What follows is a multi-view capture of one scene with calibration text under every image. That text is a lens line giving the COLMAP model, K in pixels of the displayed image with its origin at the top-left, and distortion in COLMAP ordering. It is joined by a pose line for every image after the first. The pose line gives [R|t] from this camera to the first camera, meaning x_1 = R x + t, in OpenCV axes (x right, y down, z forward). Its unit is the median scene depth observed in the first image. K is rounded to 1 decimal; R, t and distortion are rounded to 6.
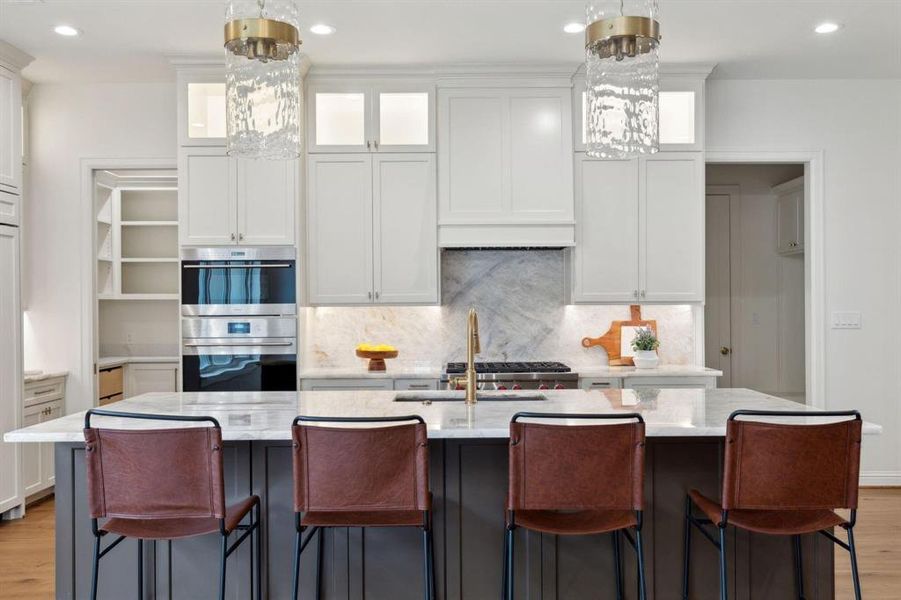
lens RADIAL K [[860.1, 0, 451.7], [0, 860.1, 319.6], [0, 0, 1]] dist [0.008725, 0.000000]
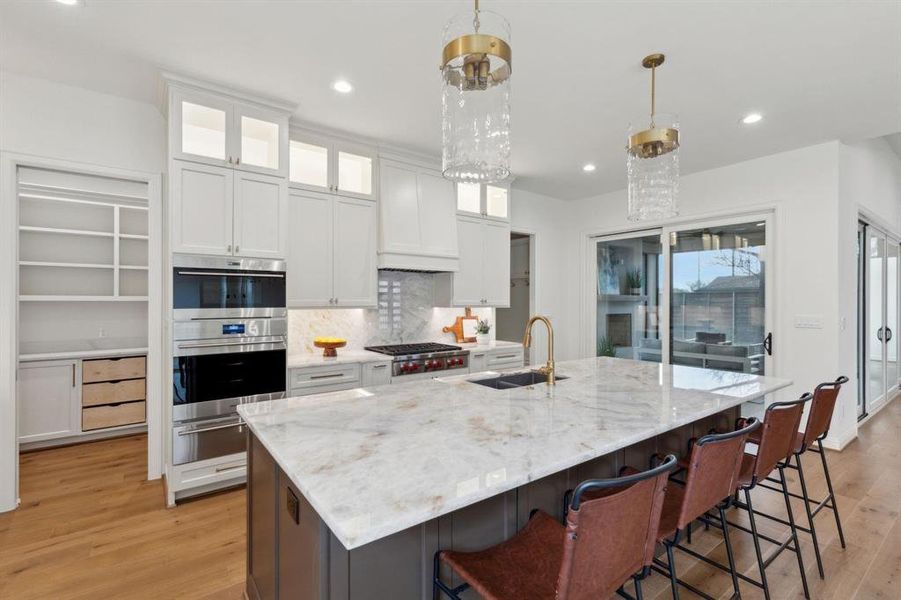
lens RADIAL K [[410.7, 0, 446.9], [0, 410.7, 301.9], [0, 0, 1]] dist [0.003891, 0.001960]
pose [[0.804877, 0.004470, 0.593424, -0.323979], [0.006528, 0.999844, -0.016386, -0.014819], [-0.593405, 0.017063, 0.804723, 0.377171]]
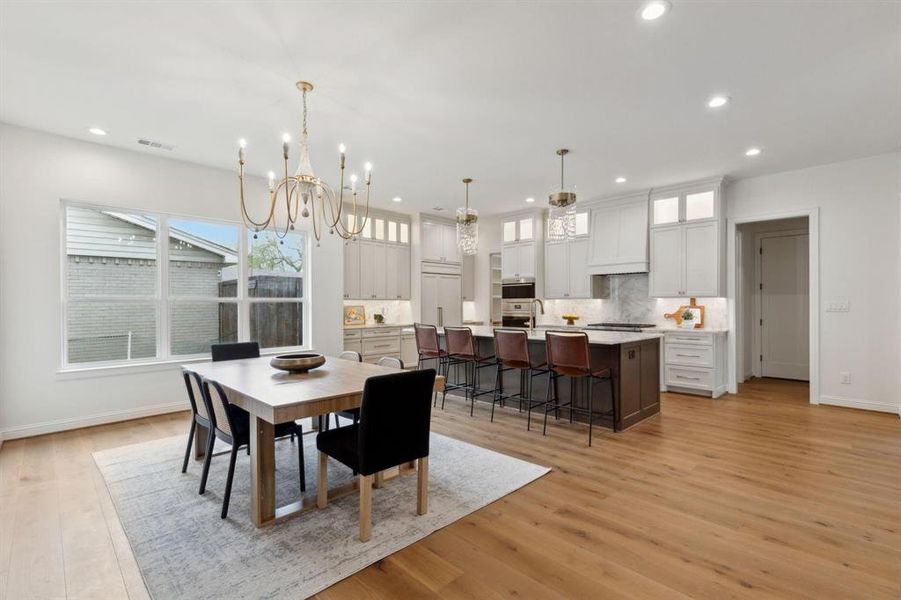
lens RADIAL K [[410.7, 0, 451.6], [0, 410.7, 307.1], [0, 0, 1]] dist [0.003891, 0.001960]
pose [[0.708117, 0.007886, -0.706051, 0.521445], [-0.015466, 0.999871, -0.004344, 0.018449], [0.705926, 0.013996, 0.708147, -0.104611]]
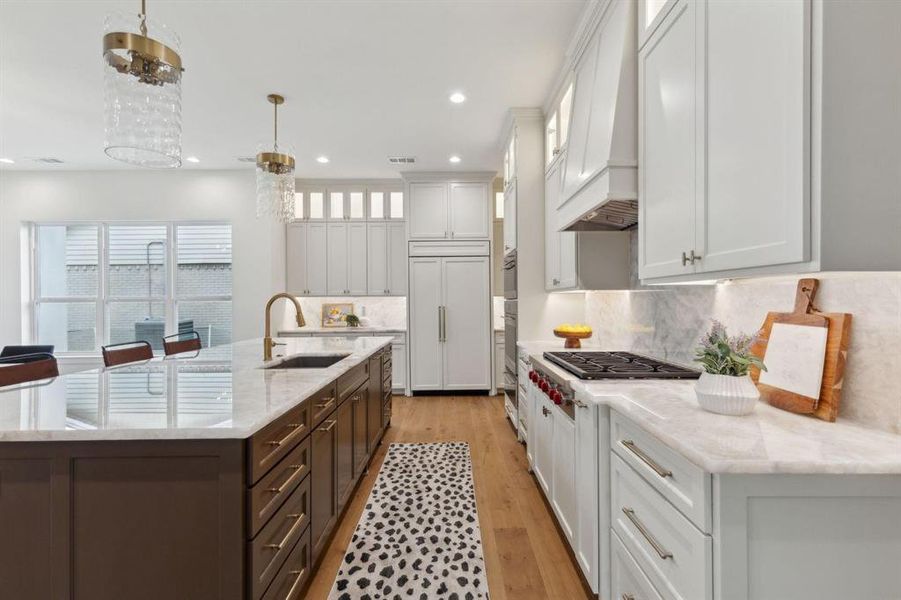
lens RADIAL K [[414.7, 0, 448.5], [0, 414.7, 300.3], [0, 0, 1]] dist [0.018863, -0.002329]
pose [[0.001872, 0.006399, -0.999978, 0.460438], [-0.012314, 0.999904, 0.006376, -0.005144], [0.999922, 0.012301, 0.001950, 0.841525]]
